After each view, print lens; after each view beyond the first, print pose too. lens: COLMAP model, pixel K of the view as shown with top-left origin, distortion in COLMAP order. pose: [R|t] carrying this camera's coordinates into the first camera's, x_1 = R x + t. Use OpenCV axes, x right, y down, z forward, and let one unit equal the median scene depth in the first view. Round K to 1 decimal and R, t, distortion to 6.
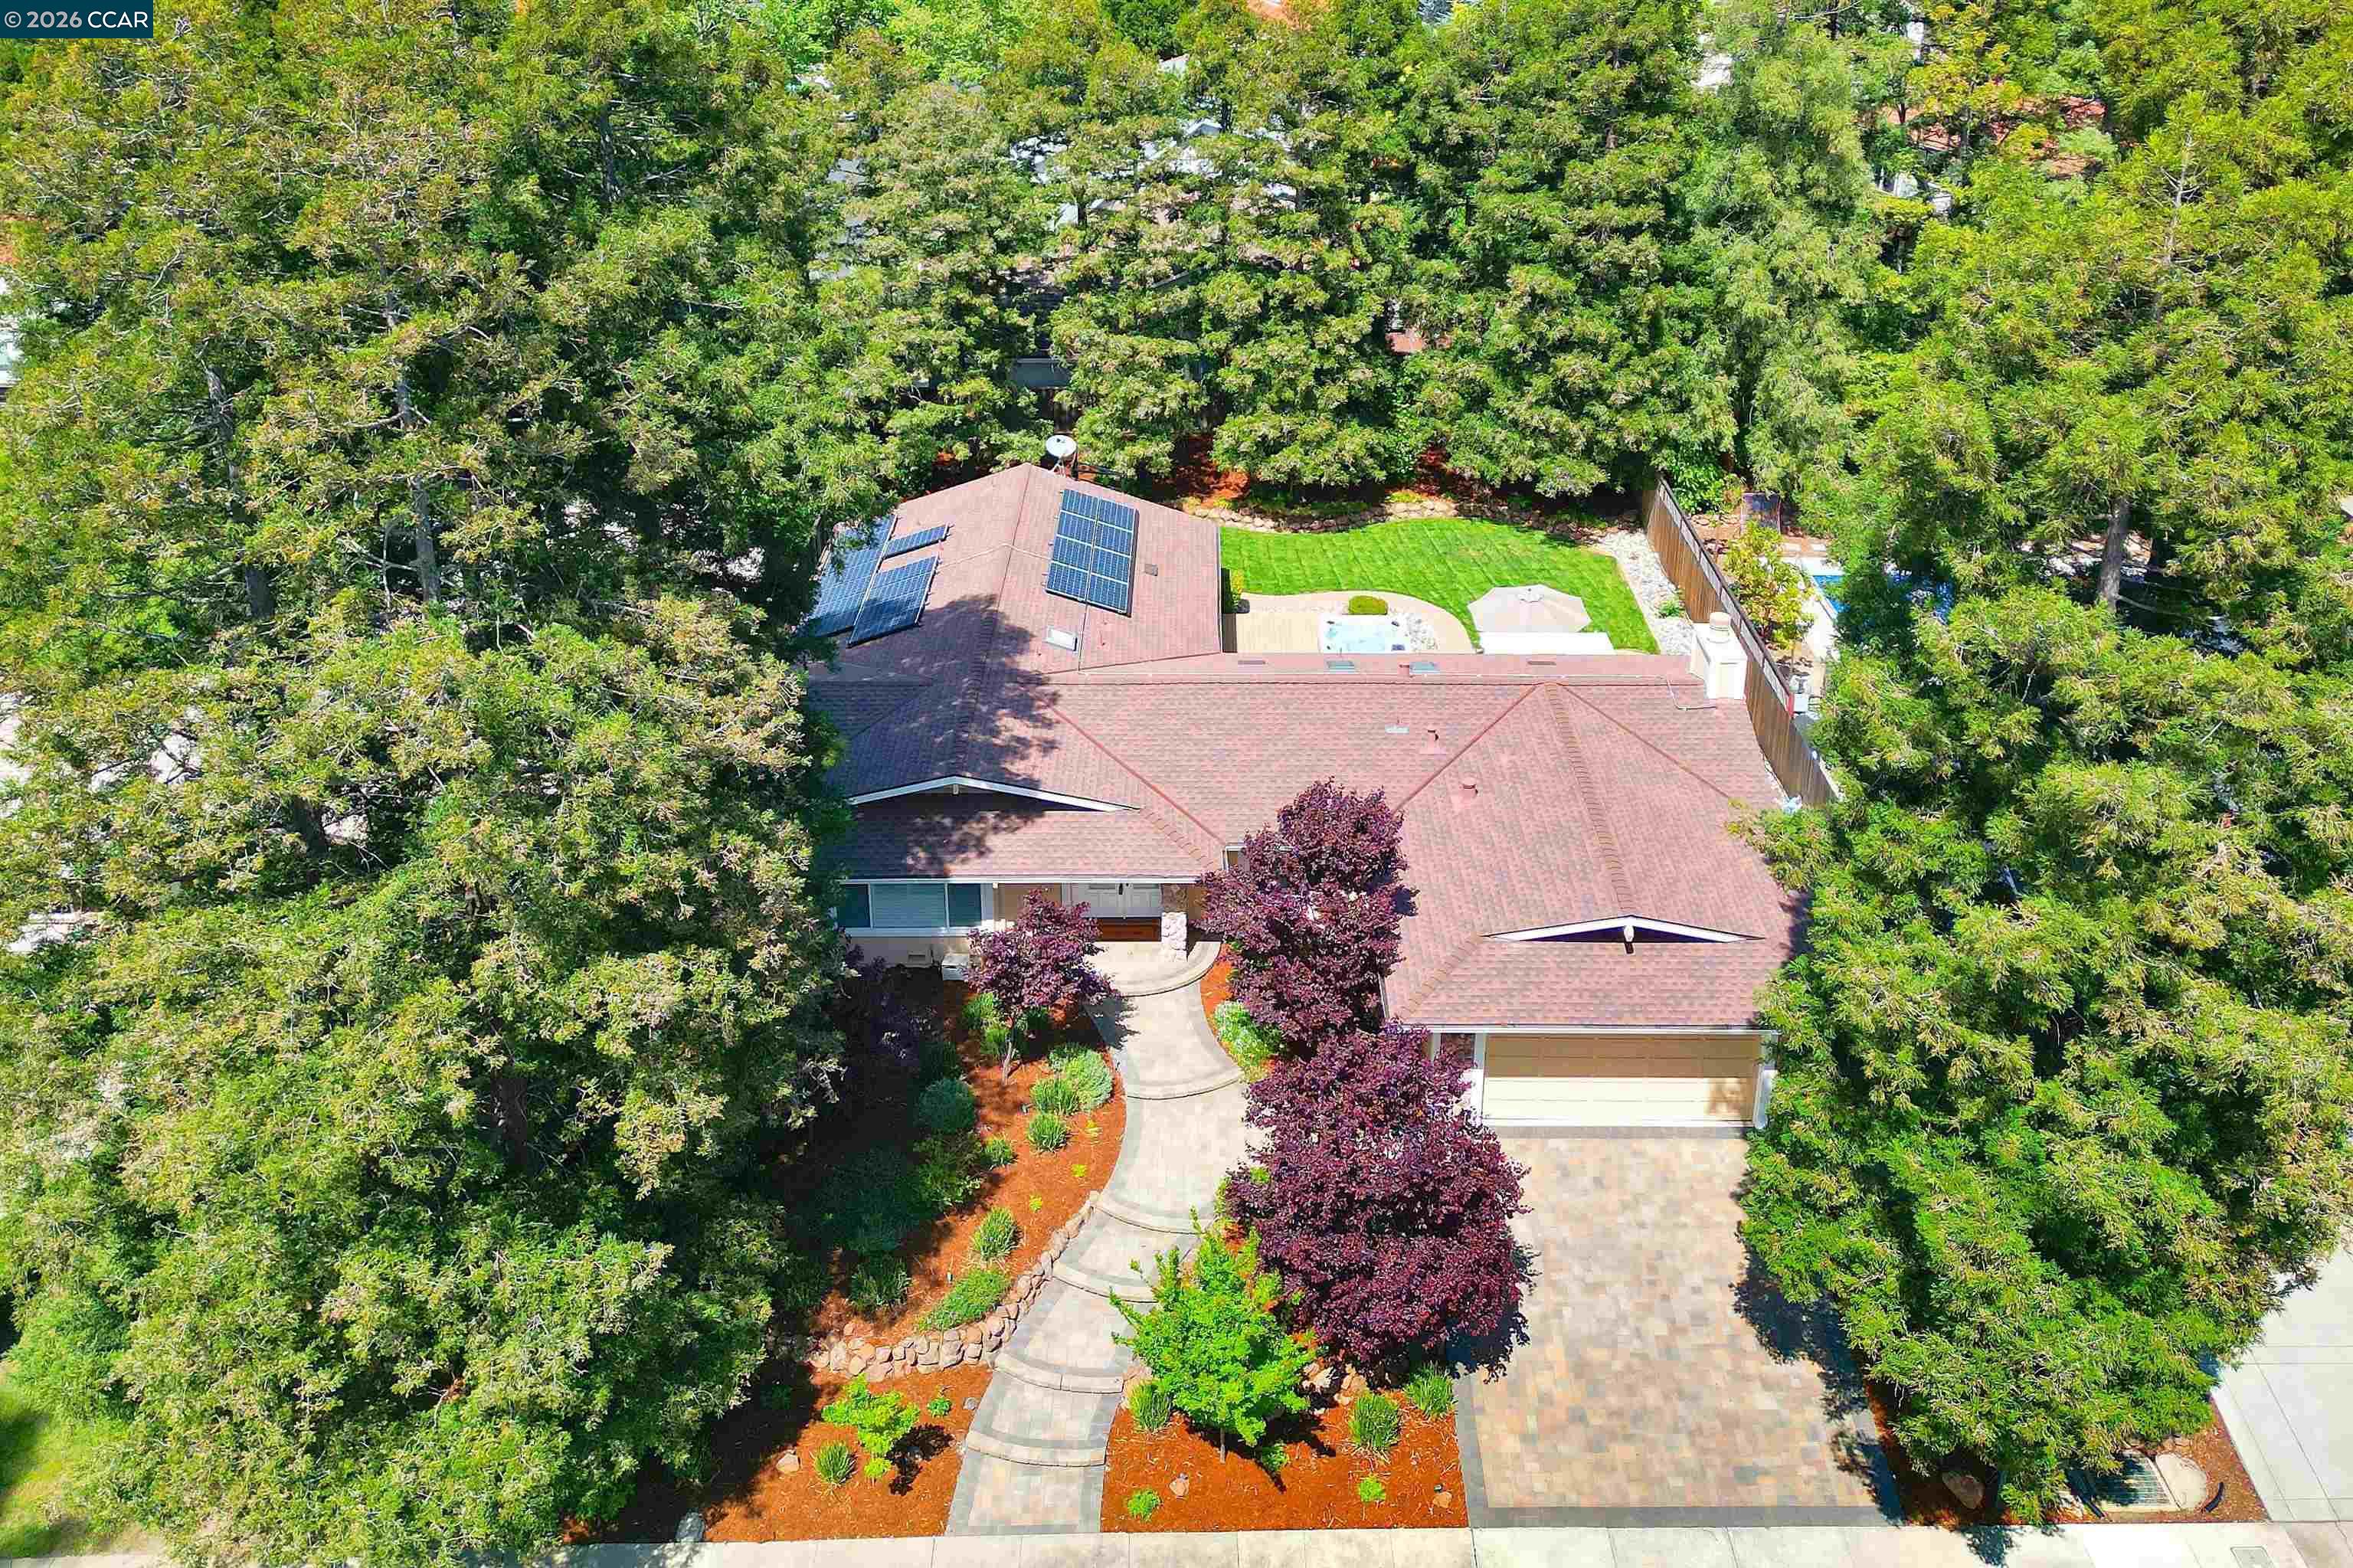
lens RADIAL K [[1652.1, 0, 1250.3], [0, 1652.1, 784.9], [0, 0, 1]] dist [-0.008365, 0.000908]
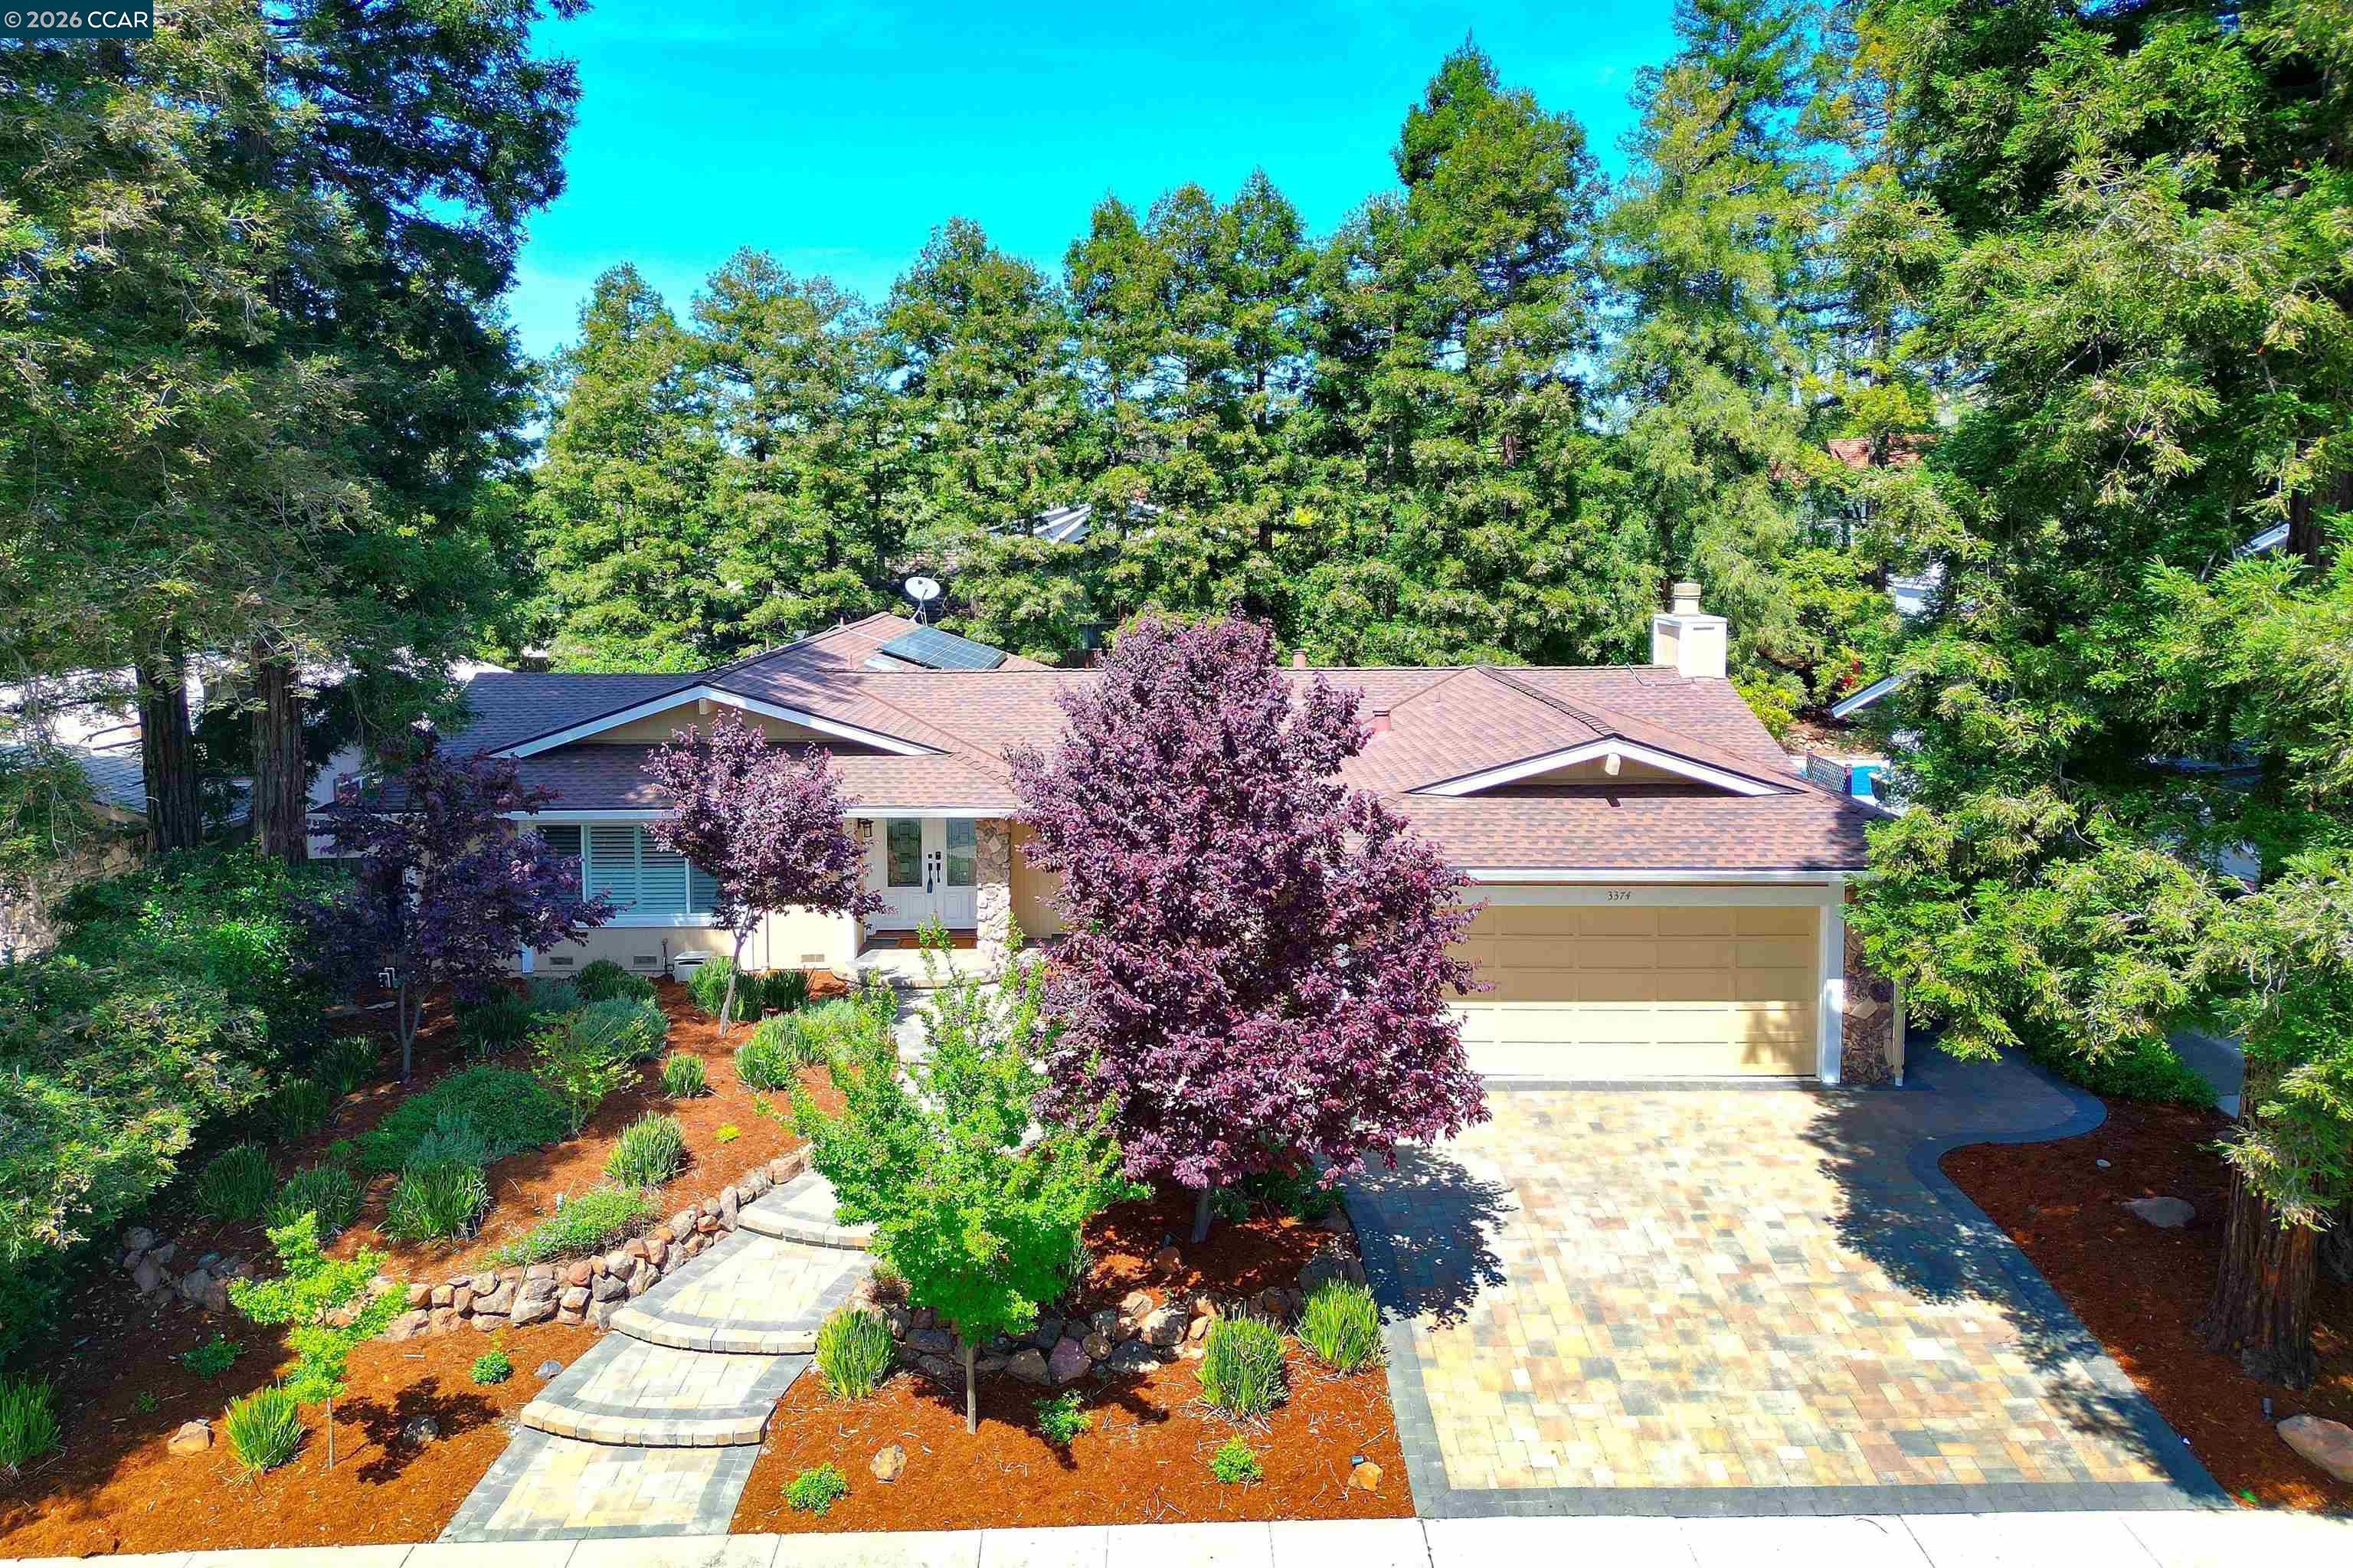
lens RADIAL K [[1652.1, 0, 1179.3], [0, 1652.1, 785.4], [0, 0, 1]] dist [-0.008365, 0.000908]
pose [[0.999969, -0.007146, 0.003196, 0.039952], [0.007741, 0.963345, -0.268153, 0.260975], [-0.001162, 0.268170, 0.963371, 0.302243]]
